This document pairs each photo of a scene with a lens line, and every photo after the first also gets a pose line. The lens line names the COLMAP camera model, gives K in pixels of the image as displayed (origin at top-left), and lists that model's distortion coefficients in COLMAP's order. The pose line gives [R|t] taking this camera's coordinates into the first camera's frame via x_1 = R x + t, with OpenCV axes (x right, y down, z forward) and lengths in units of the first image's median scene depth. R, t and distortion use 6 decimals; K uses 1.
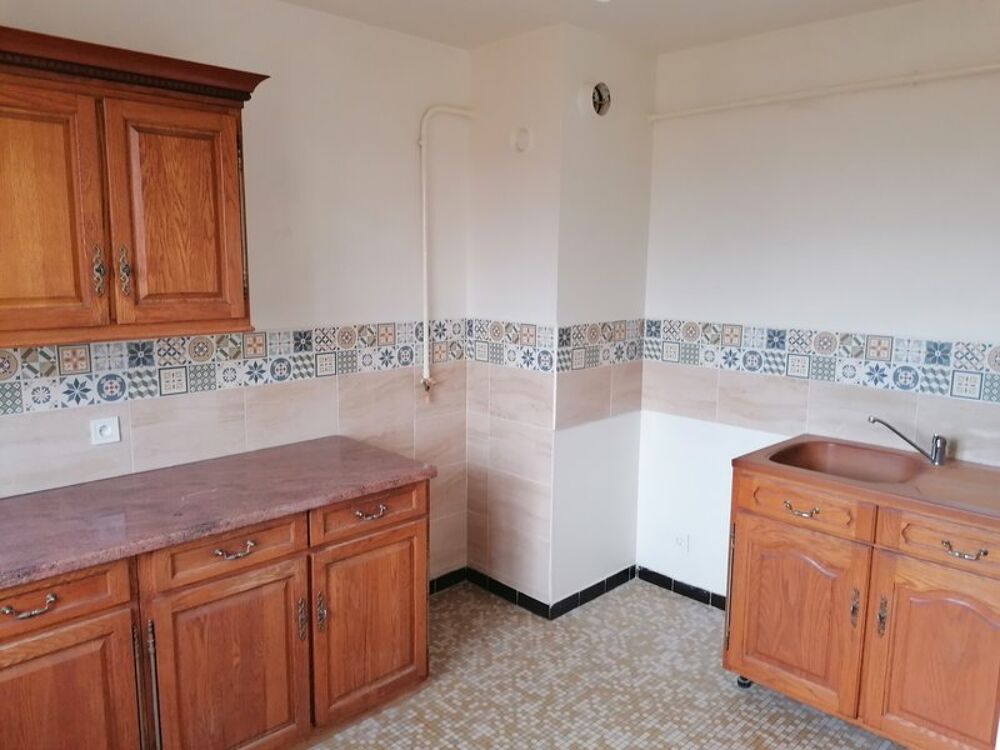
lens RADIAL K [[738.7, 0, 500.0], [0, 738.7, 375.0], [0, 0, 1]] dist [0.072067, -0.111410]
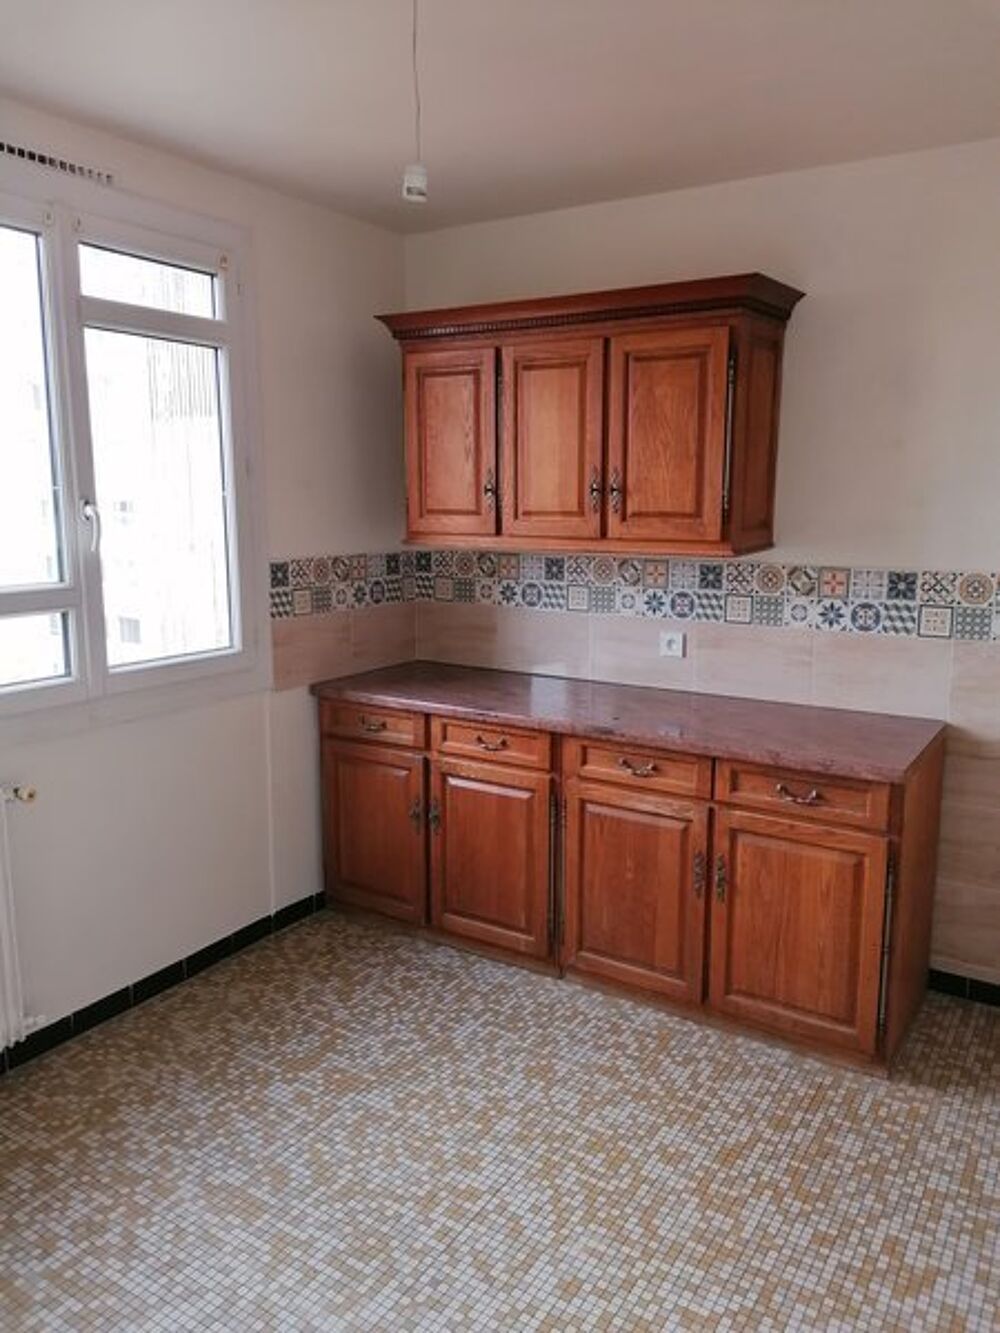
lens RADIAL K [[984.7, 0, 494.6], [0, 984.7, 663.5], [0, 0, 1]] dist [0.072067, -0.111410]
pose [[0.224227, 0.159424, -0.961408, 0.785181], [-0.155135, 0.979788, 0.126290, -0.037888], [0.962110, 0.120830, 0.244427, 0.422800]]
